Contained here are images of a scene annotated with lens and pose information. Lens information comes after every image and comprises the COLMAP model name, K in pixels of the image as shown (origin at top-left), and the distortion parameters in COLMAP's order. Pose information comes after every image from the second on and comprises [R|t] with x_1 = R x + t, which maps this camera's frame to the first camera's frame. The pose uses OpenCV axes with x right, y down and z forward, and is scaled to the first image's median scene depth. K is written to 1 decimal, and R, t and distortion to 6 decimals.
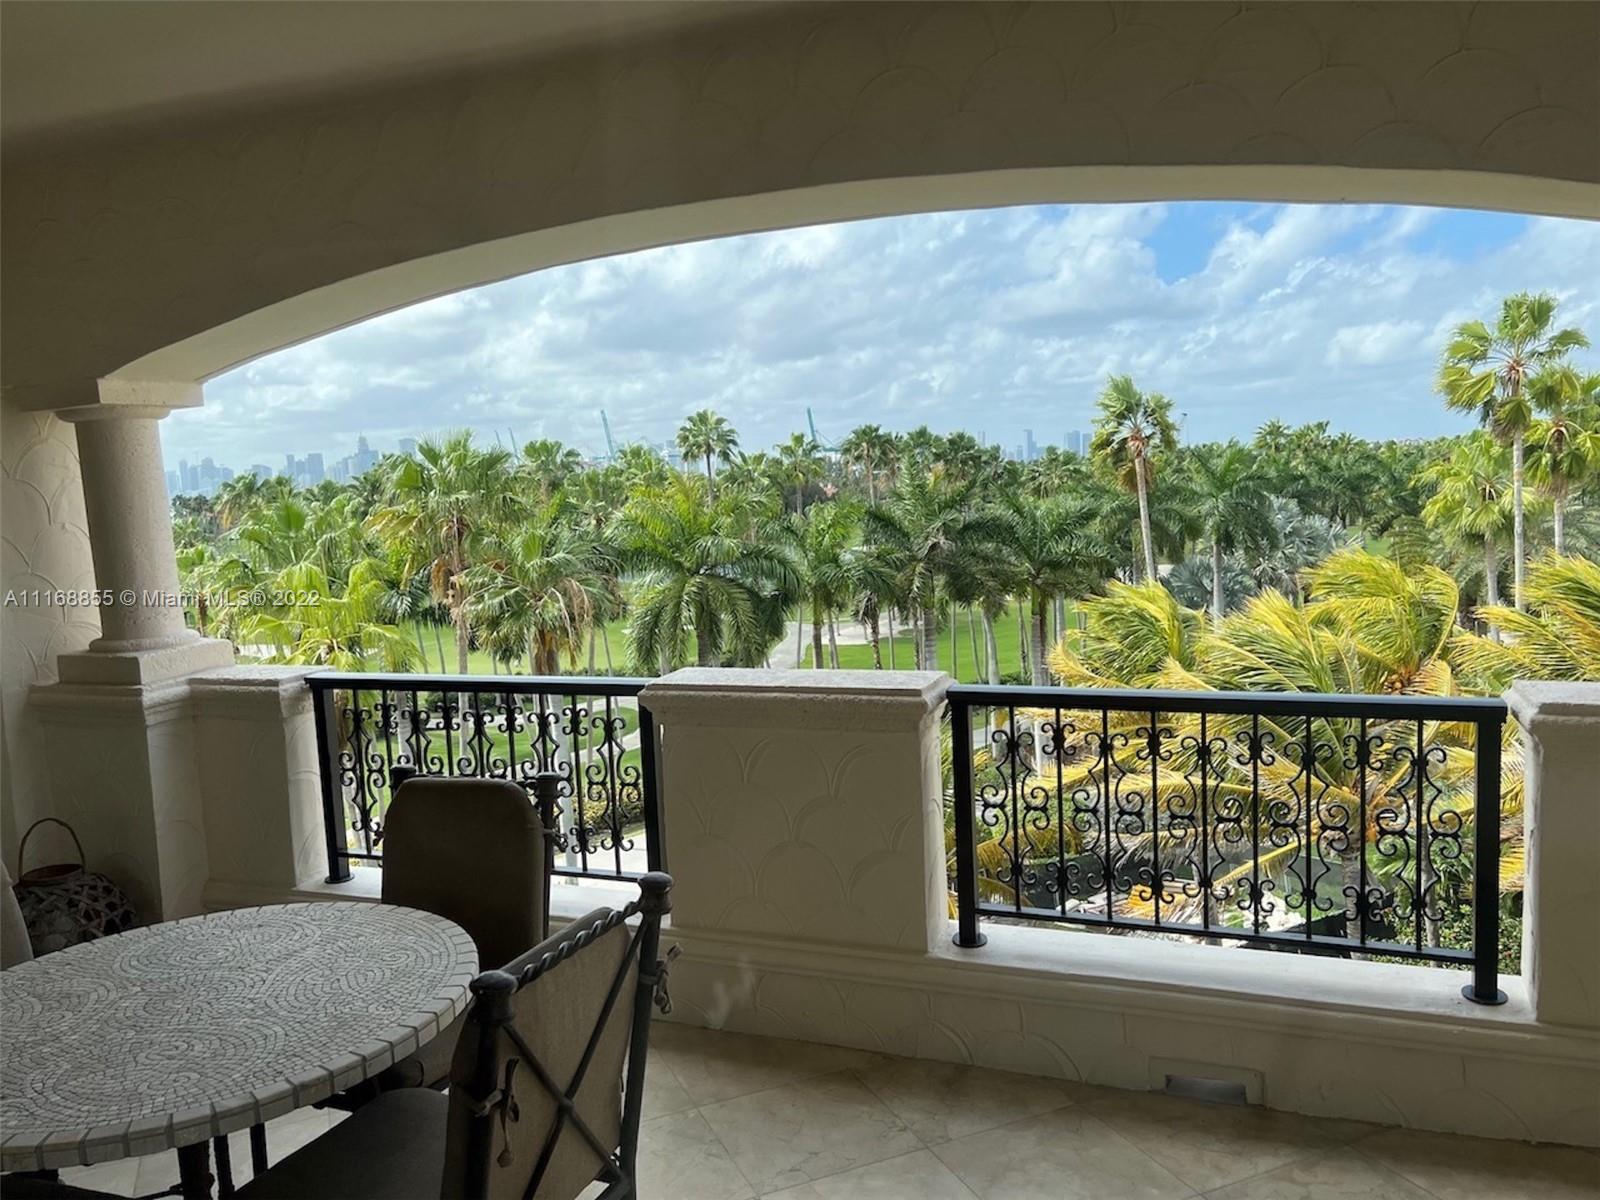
lens RADIAL K [[1203.6, 0, 799.8], [0, 1203.6, 601.8], [0, 0, 1]] dist [0.040008, -0.001519]
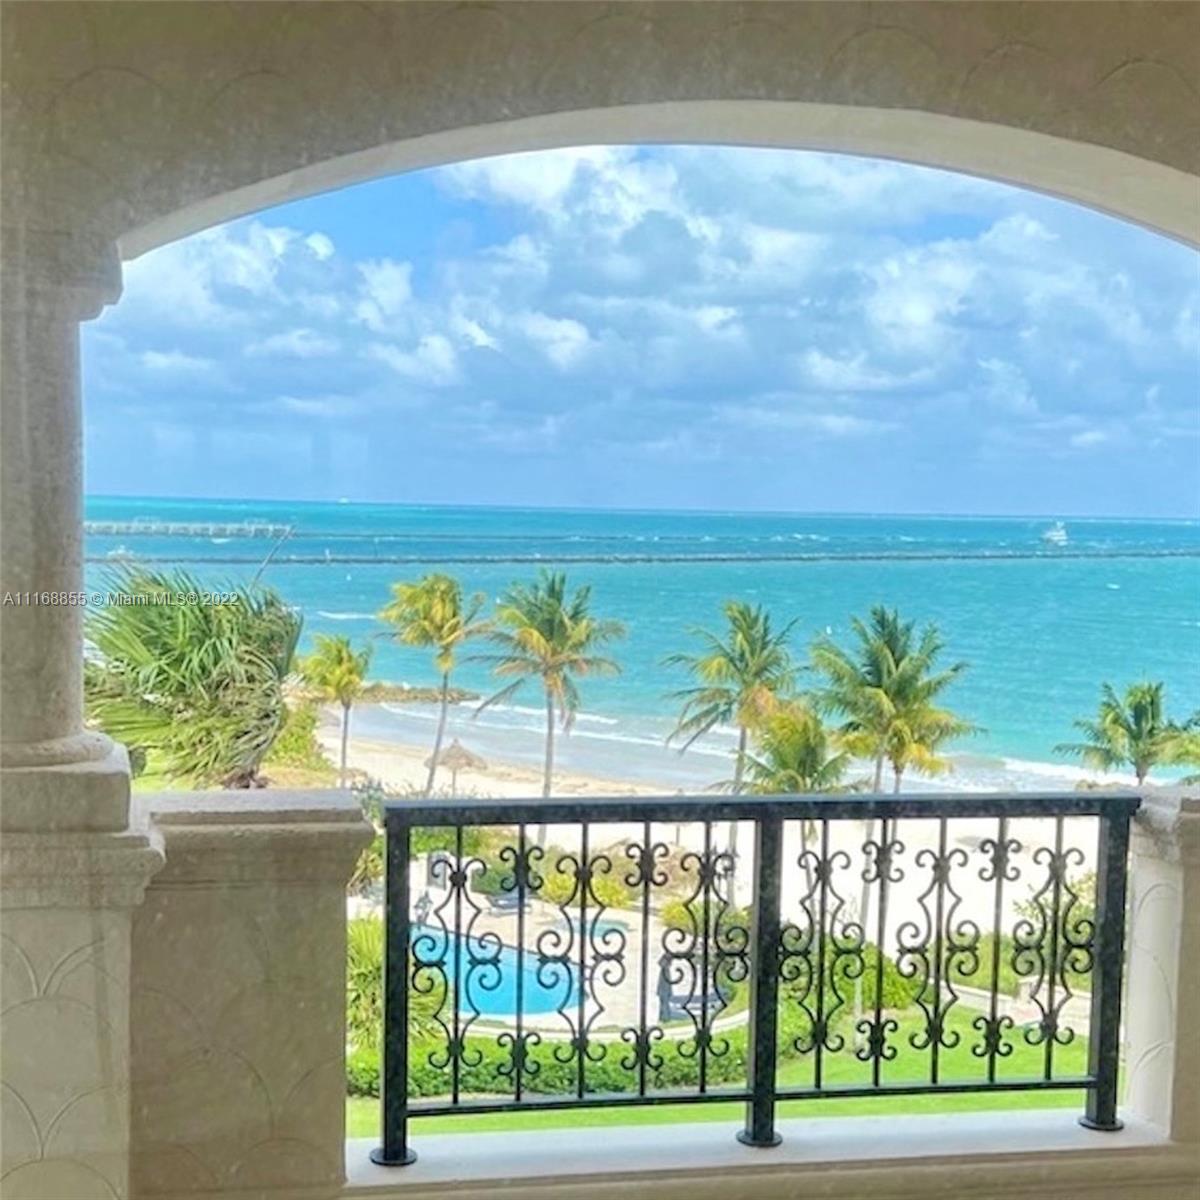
lens RADIAL K [[1624.1, 0, 600.1], [0, 1624.1, 599.6], [0, 0, 1]] dist [-0.004622, 0.000000]
pose [[0.837695, 0.040382, 0.544644, -0.434013], [-0.013427, 0.998484, -0.053380, 0.003485], [-0.545973, 0.037403, 0.836967, 0.180439]]
